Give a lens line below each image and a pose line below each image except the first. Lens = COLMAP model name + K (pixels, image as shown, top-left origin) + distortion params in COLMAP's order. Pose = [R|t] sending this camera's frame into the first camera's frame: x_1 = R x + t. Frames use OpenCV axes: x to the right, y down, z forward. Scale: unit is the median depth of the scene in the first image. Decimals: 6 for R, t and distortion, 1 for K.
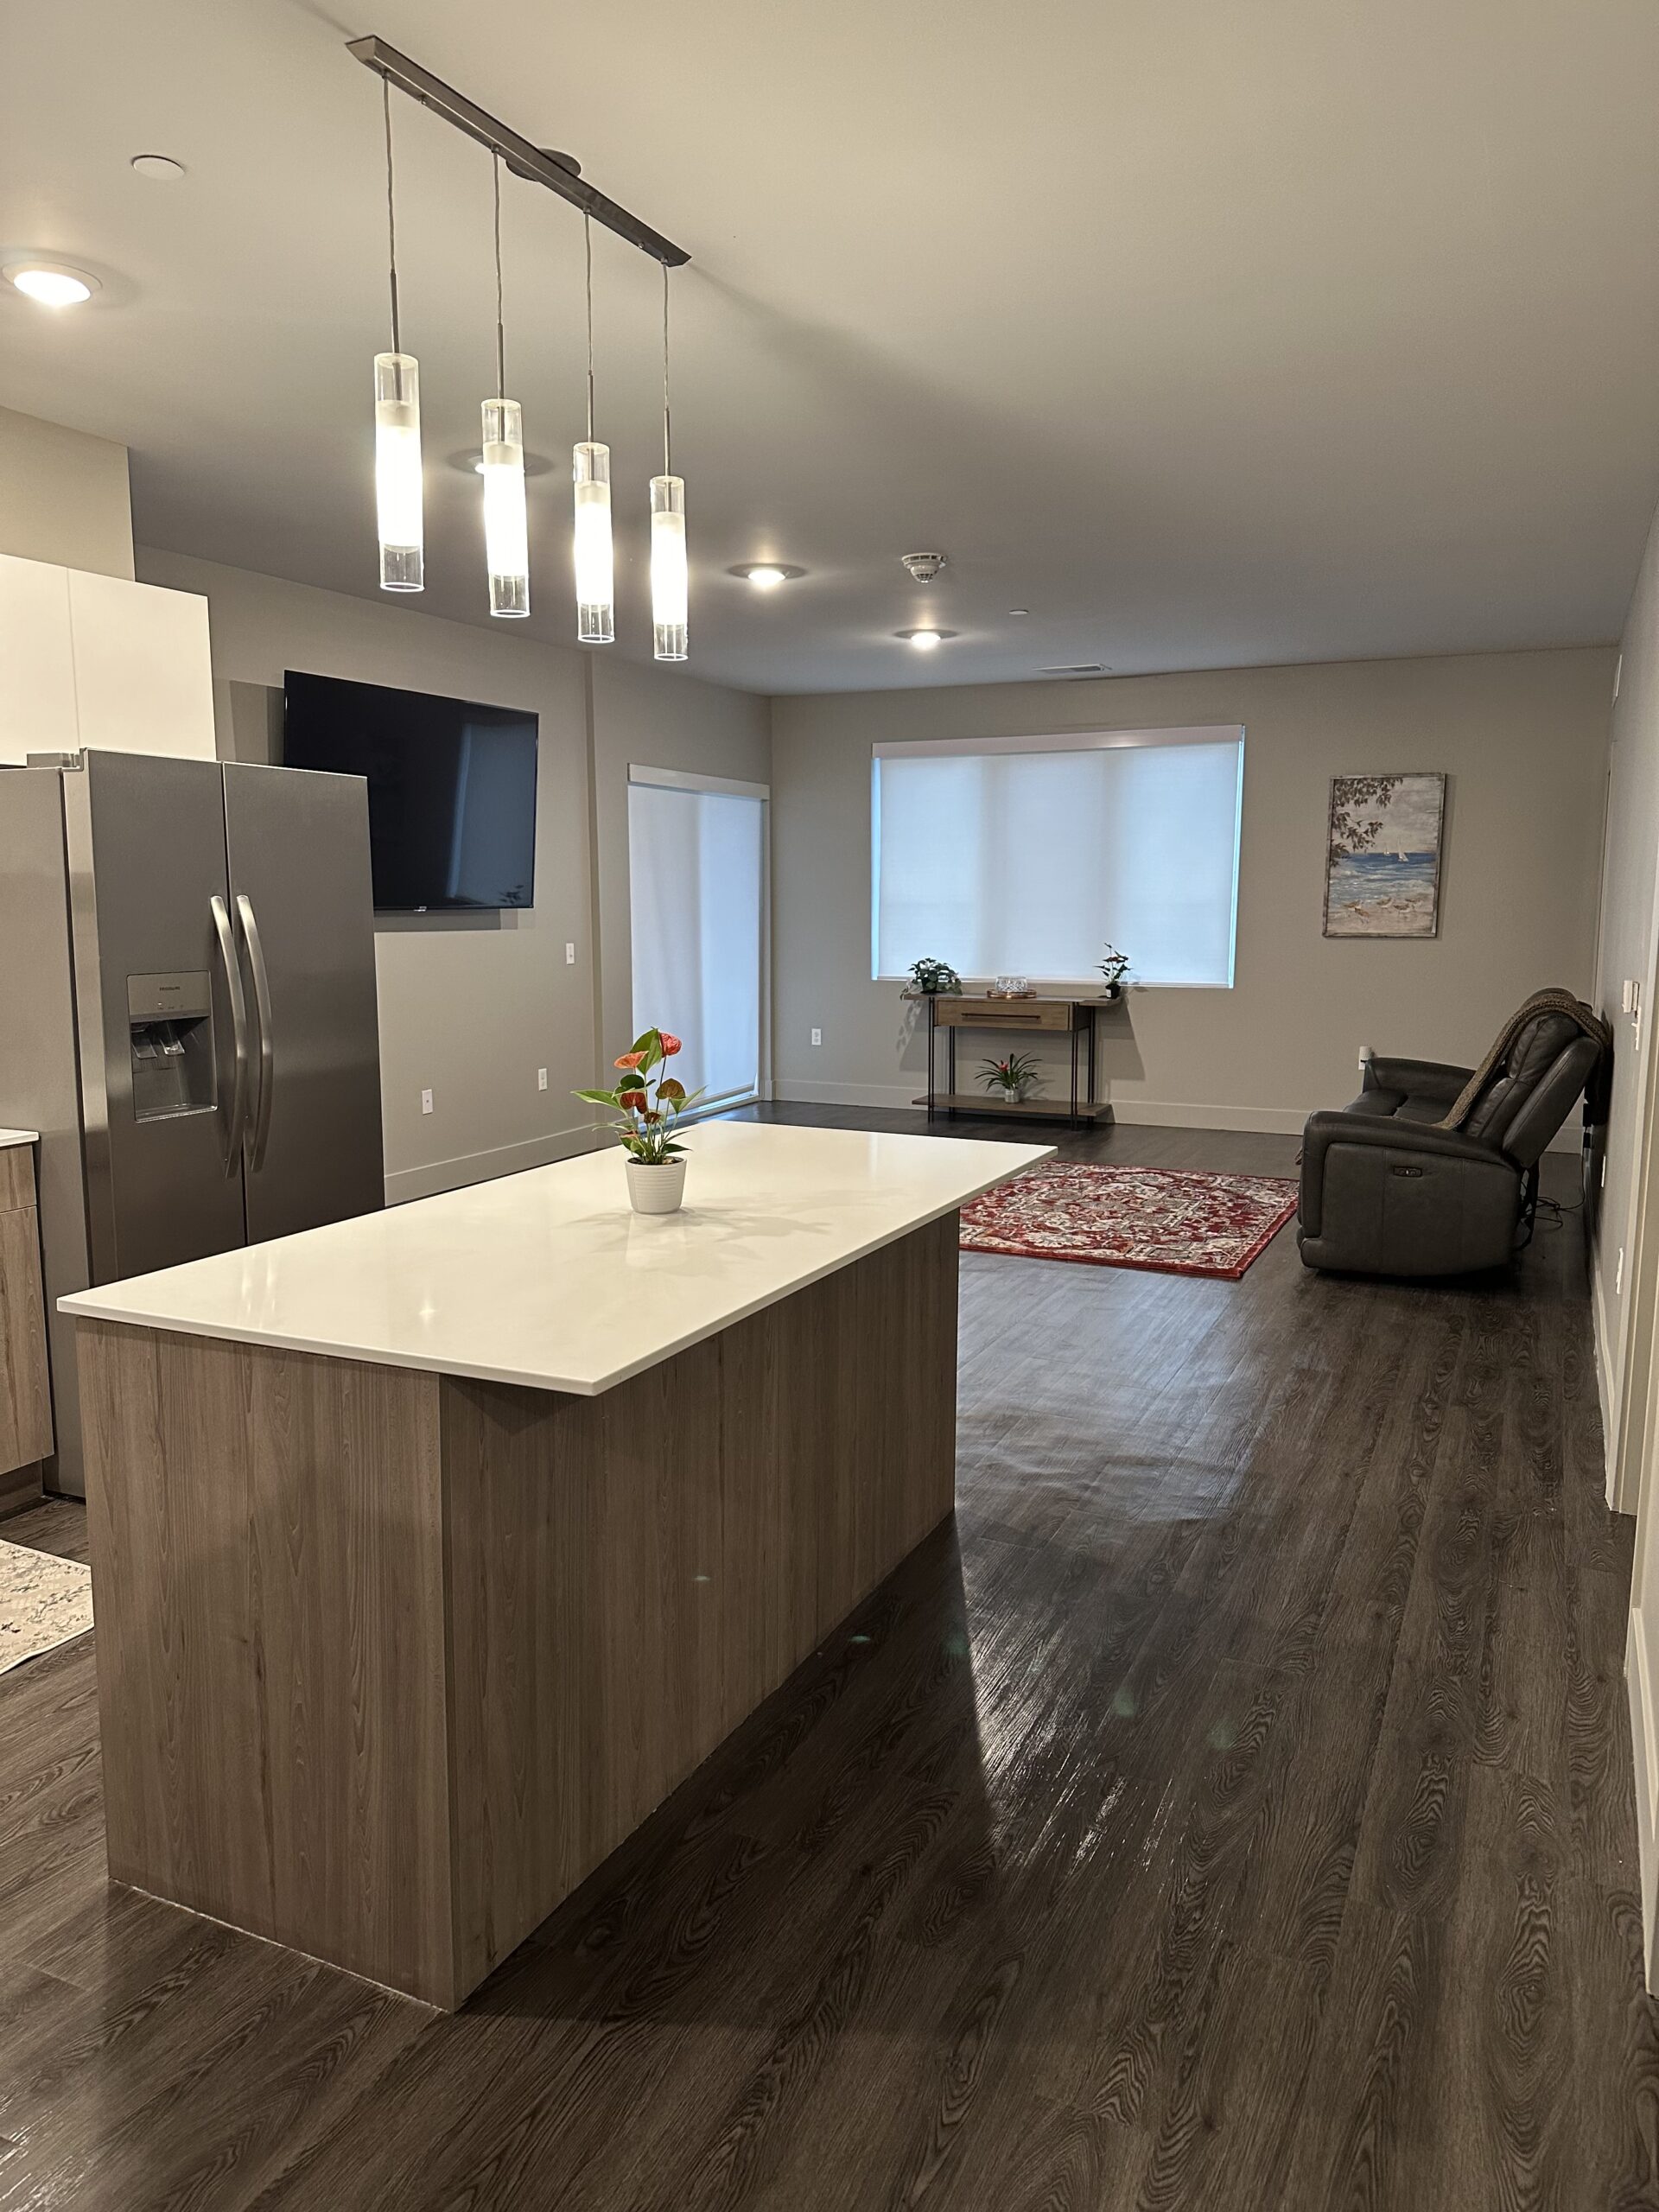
lens RADIAL K [[1517.8, 0, 829.5], [0, 1517.8, 1106.0], [0, 0, 1]] dist [0.000225, -0.001406]
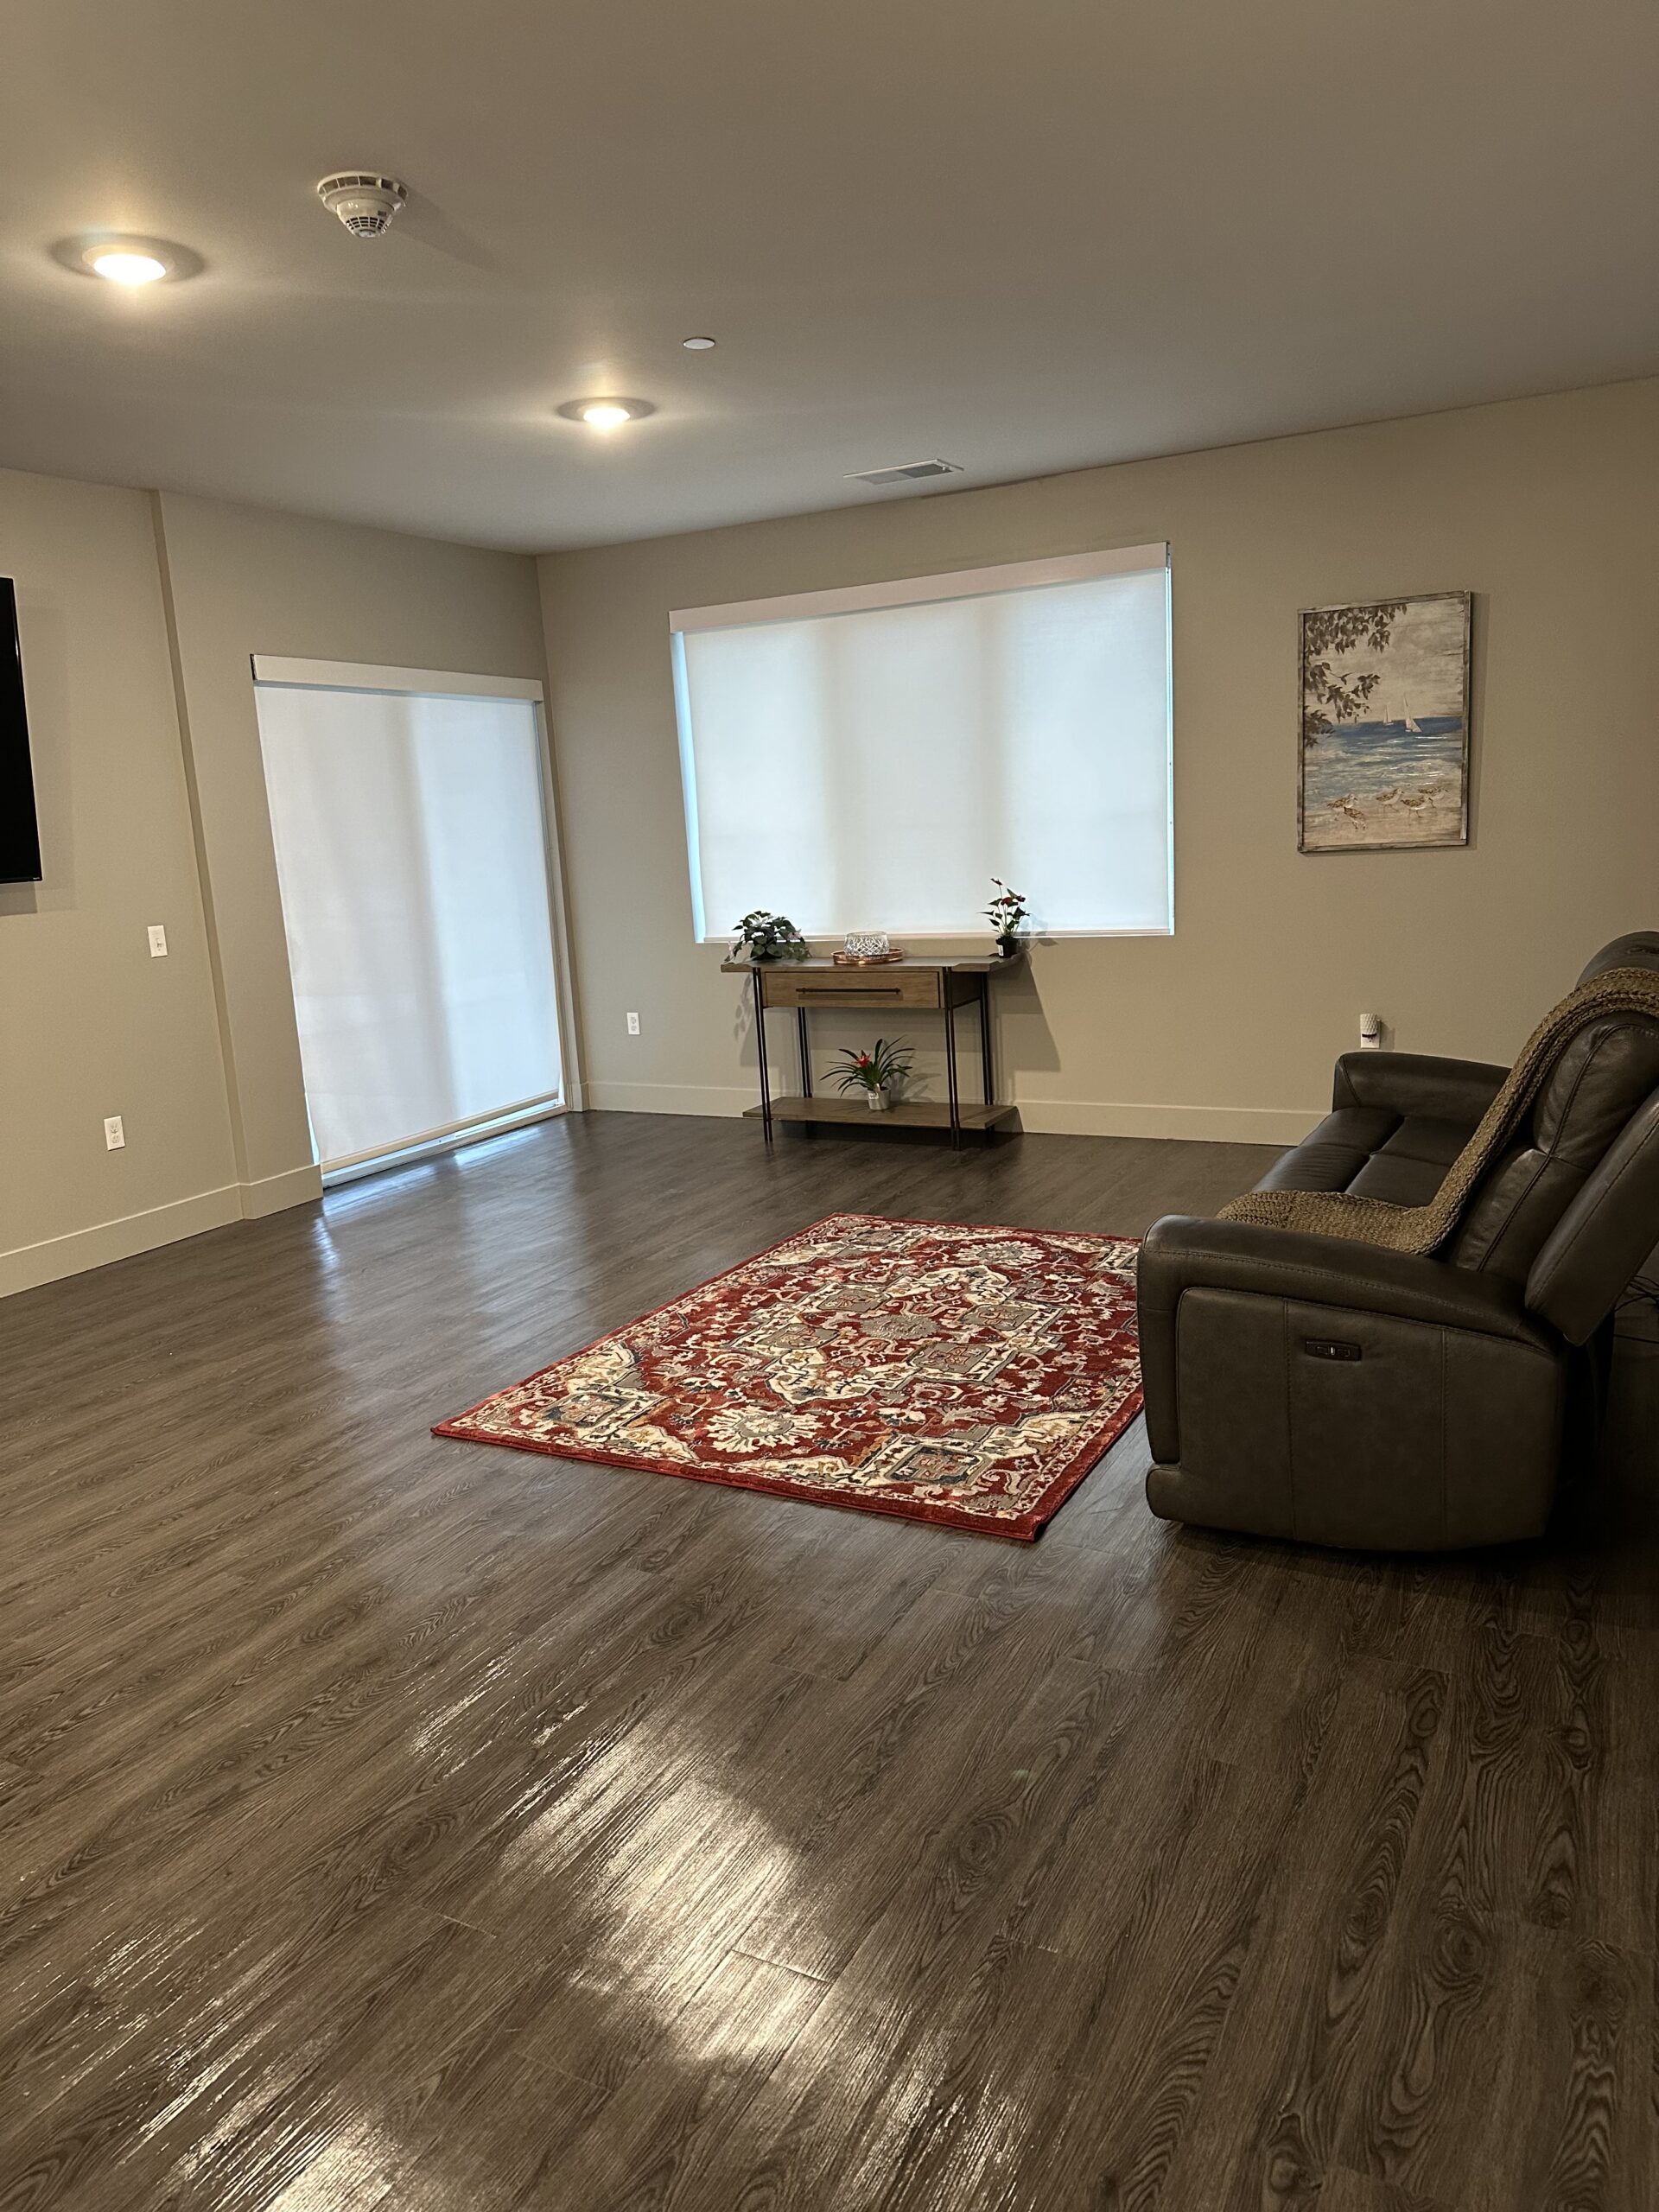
lens RADIAL K [[1579.9, 0, 829.5], [0, 1579.9, 1106.0], [0, 0, 1]] dist [0.017298, -0.045863]
pose [[0.997722, -0.047542, -0.047853, 0.147900], [0.049475, 0.997971, 0.040068, -0.038607], [0.045851, -0.042345, 0.998050, 0.290626]]
